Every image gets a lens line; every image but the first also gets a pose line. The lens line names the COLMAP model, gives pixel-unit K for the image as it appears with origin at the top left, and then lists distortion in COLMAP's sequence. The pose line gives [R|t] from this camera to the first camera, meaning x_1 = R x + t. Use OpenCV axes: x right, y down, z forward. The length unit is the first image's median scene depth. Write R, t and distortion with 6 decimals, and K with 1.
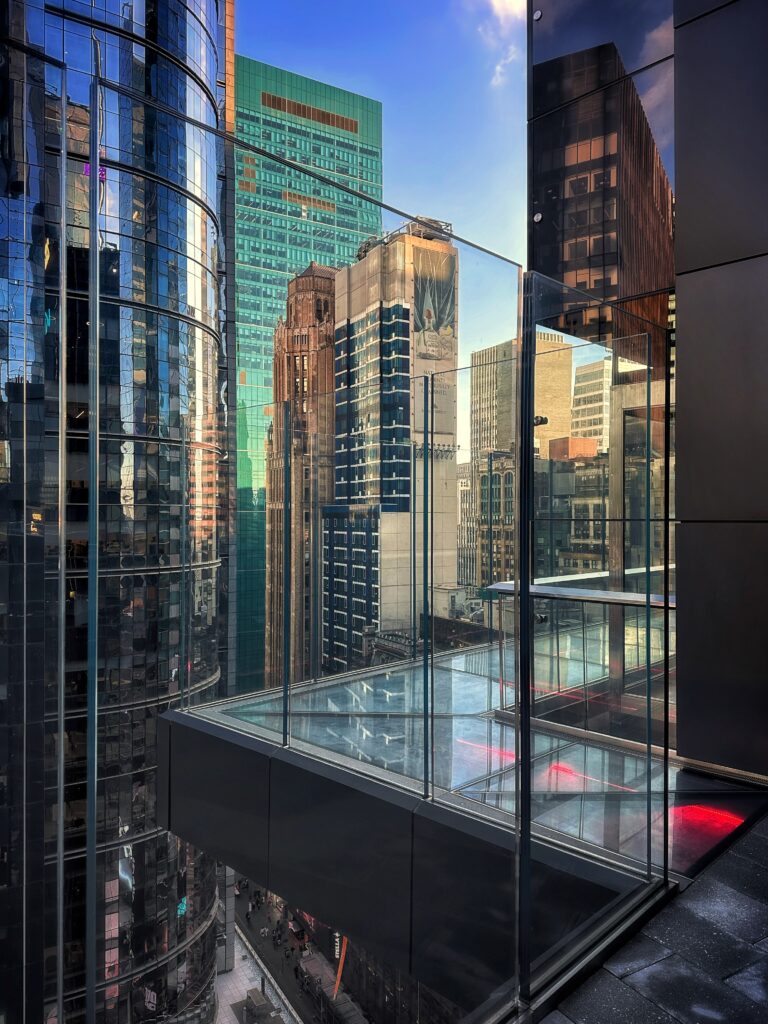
lens RADIAL K [[713.9, 0, 384.0], [0, 713.9, 512.0], [0, 0, 1]] dist [0.200341, -0.385214]
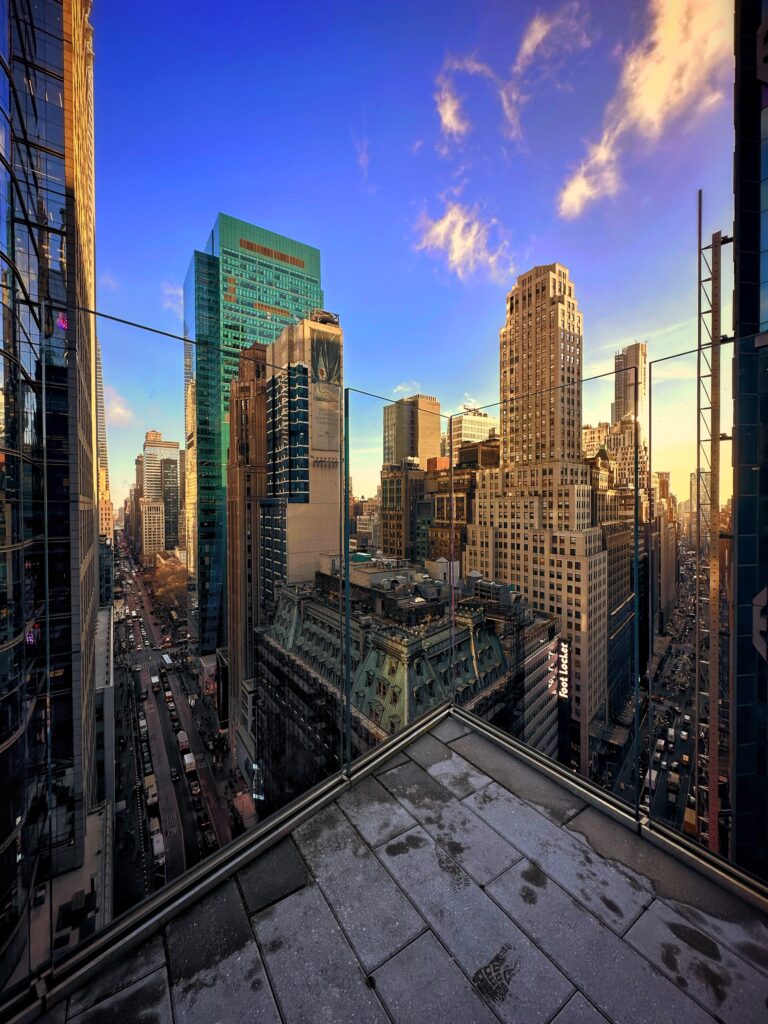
lens RADIAL K [[408.1, 0, 384.3], [0, 408.1, 509.9], [0, 0, 1]] dist [0.002396, -0.000201]
pose [[0.998099, -0.004892, 0.061439, 0.125711], [0.003910, 0.999863, 0.016082, 0.000523], [-0.061509, -0.015811, 0.997981, 0.126721]]
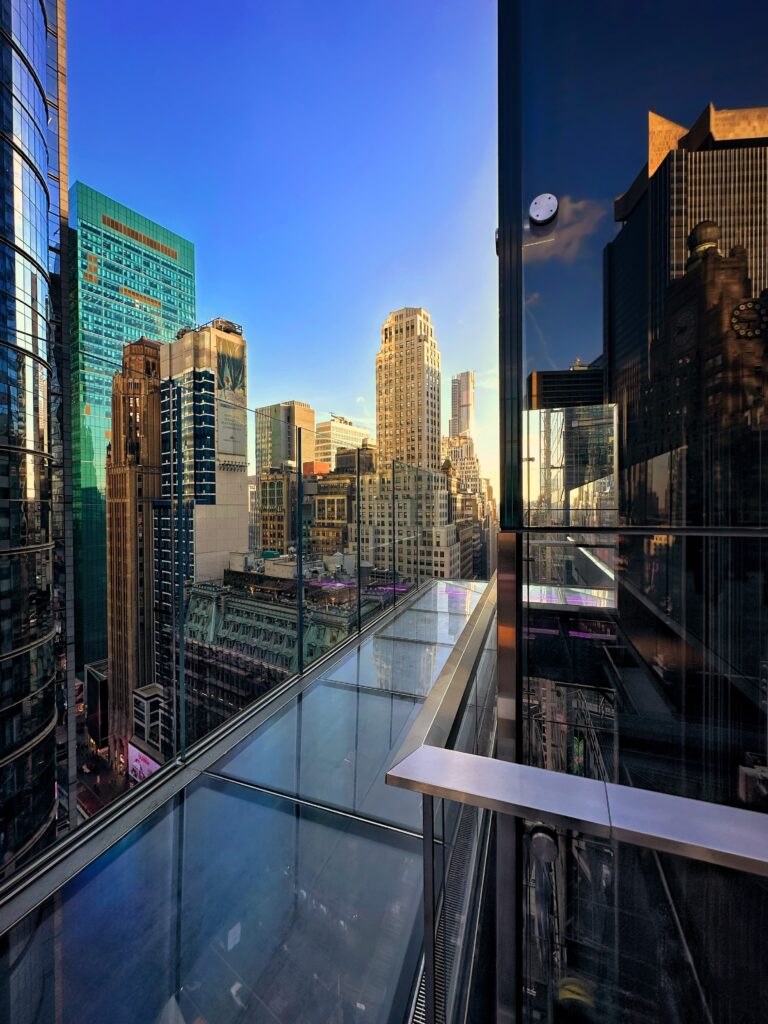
lens RADIAL K [[408.1, 0, 384.3], [0, 408.1, 509.9], [0, 0, 1]] dist [0.002396, -0.000201]
pose [[0.910857, -0.008843, 0.412628, 0.003068], [0.003230, 0.999893, 0.014299, -0.000325], [-0.412710, -0.011692, 0.910787, 0.039811]]
